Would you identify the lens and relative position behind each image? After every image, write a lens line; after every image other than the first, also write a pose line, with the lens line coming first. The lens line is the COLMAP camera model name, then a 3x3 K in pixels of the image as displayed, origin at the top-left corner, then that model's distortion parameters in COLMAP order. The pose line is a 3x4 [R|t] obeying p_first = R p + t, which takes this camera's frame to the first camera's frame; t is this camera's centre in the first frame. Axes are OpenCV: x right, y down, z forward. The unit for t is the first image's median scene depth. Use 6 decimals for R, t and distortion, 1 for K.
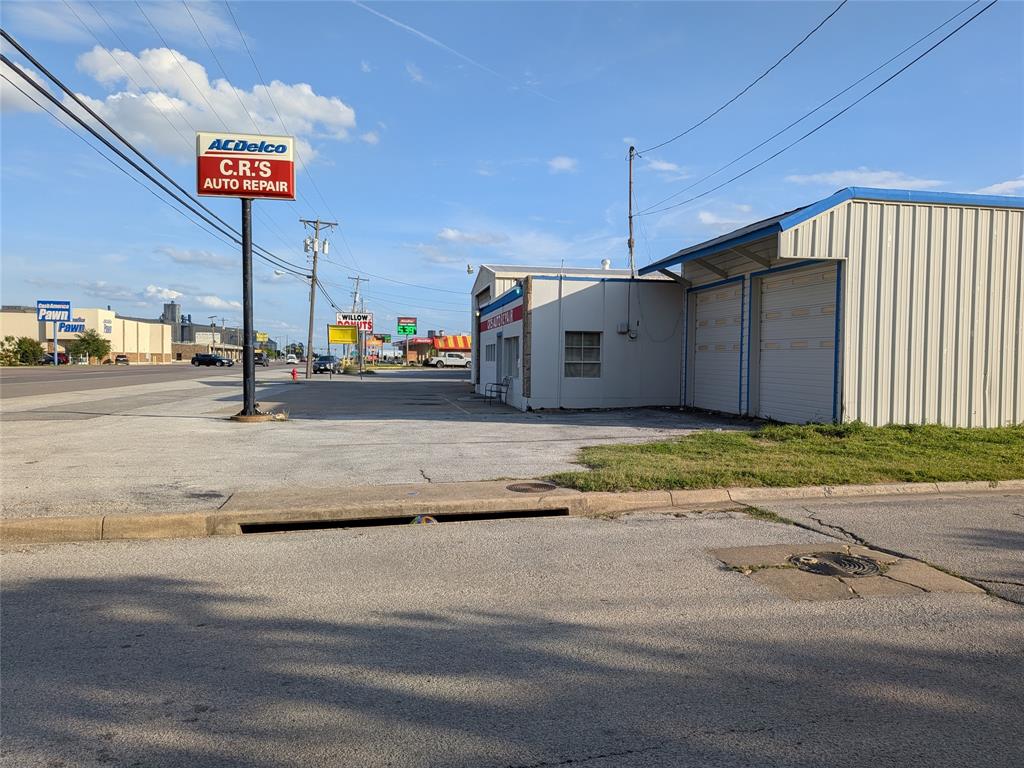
lens RADIAL K [[739.9, 0, 520.1], [0, 739.9, 388.4], [0, 0, 1]] dist [0.067630, -0.102502]
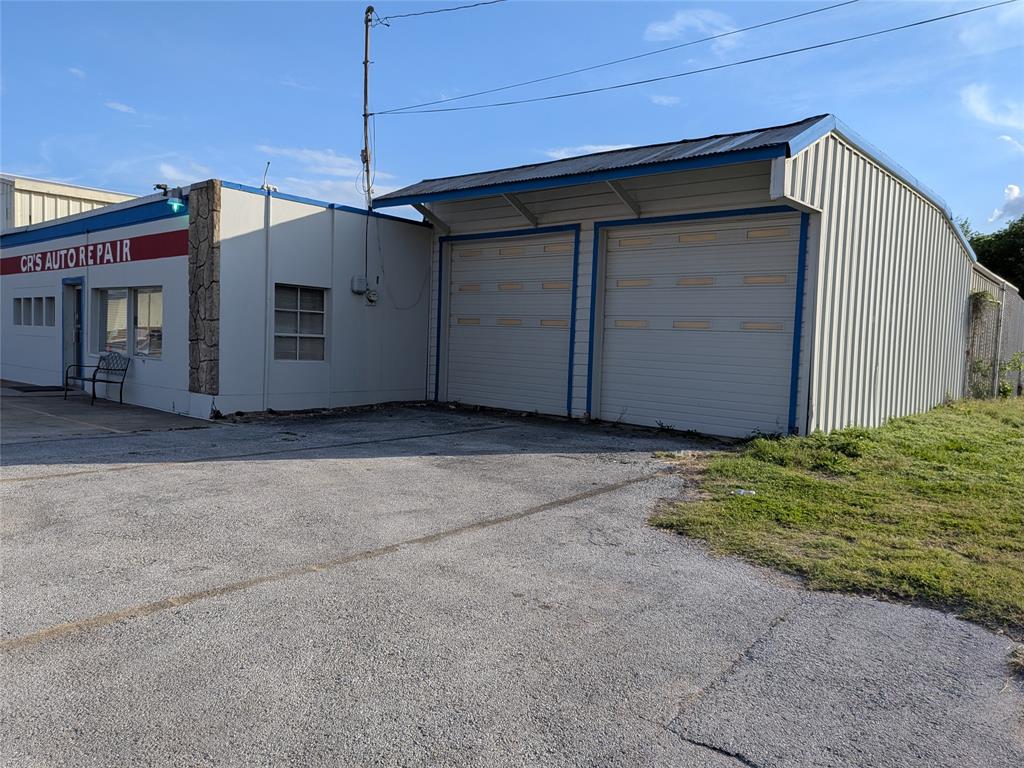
lens RADIAL K [[739.9, 0, 515.4], [0, 739.9, 395.0], [0, 0, 1]] dist [0.067630, -0.102502]
pose [[0.774614, -0.021327, 0.632074, -0.173684], [-0.008783, 0.998972, 0.044471, -0.015284], [-0.632373, -0.039999, 0.773631, 0.405427]]
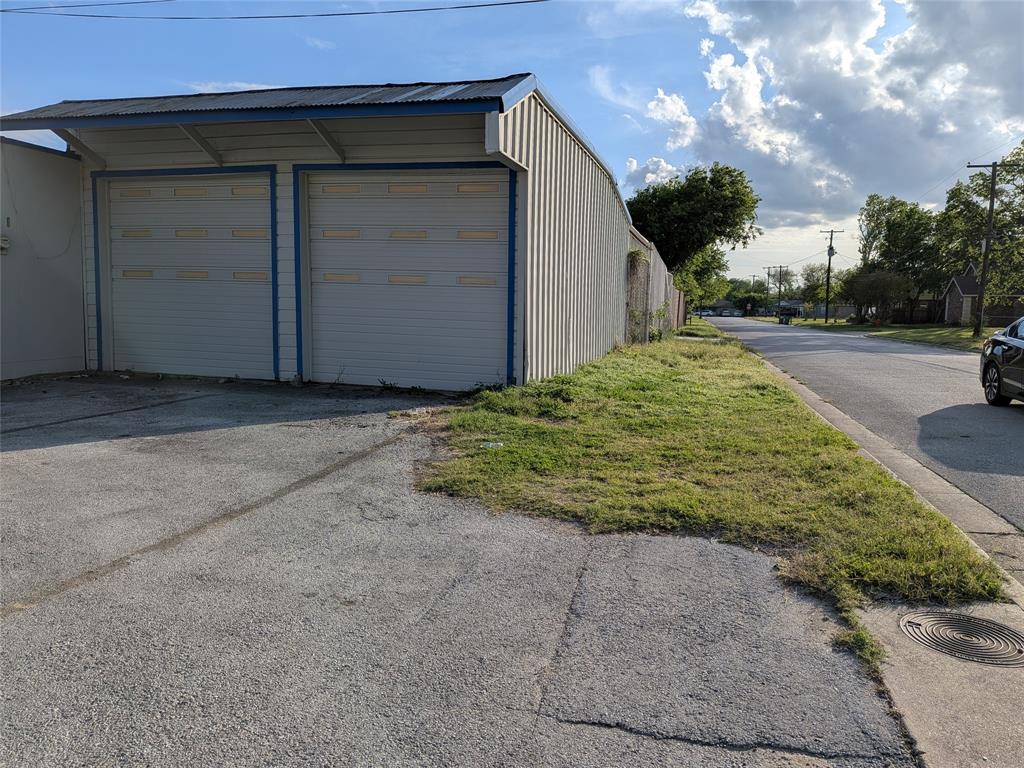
lens RADIAL K [[739.9, 0, 528.9], [0, 739.9, 387.3], [0, 0, 1]] dist [0.067630, -0.102502]
pose [[0.424851, -0.092957, 0.900478, -0.177027], [0.014956, 0.995299, 0.095689, -0.015842], [-0.905140, -0.027186, 0.424244, 0.441278]]
